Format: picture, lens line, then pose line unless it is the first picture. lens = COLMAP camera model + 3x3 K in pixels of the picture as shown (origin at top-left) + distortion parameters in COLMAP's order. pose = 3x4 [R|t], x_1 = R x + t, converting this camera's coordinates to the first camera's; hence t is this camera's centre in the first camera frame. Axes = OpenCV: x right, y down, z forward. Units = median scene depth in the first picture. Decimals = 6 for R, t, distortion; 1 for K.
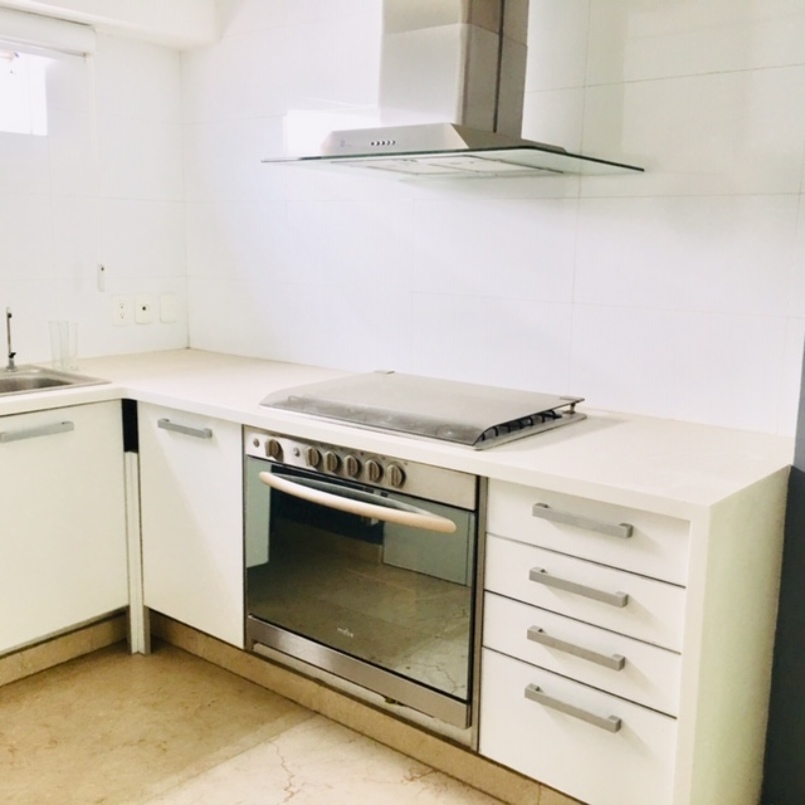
lens RADIAL K [[901.1, 0, 402.5], [0, 901.1, 402.5], [0, 0, 1]] dist [0.003985, 0.008454]
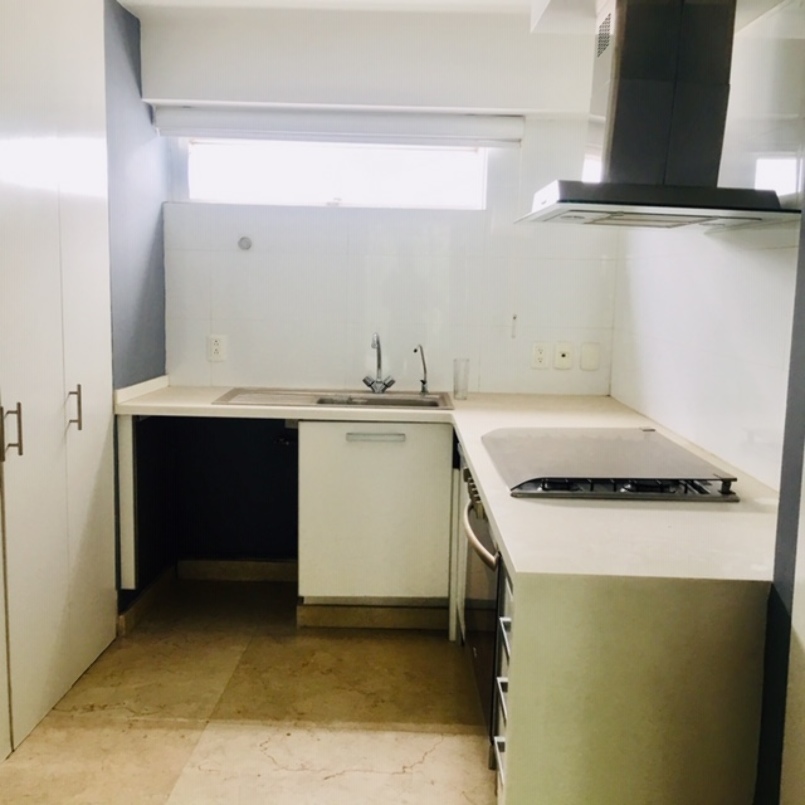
lens RADIAL K [[901.1, 0, 402.5], [0, 901.1, 402.5], [0, 0, 1]] dist [0.003985, 0.008454]
pose [[0.635985, 0.101103, -0.765050, 0.533275], [-0.152072, 0.988360, 0.004196, -0.025149], [0.756570, 0.113674, 0.643957, 0.162298]]
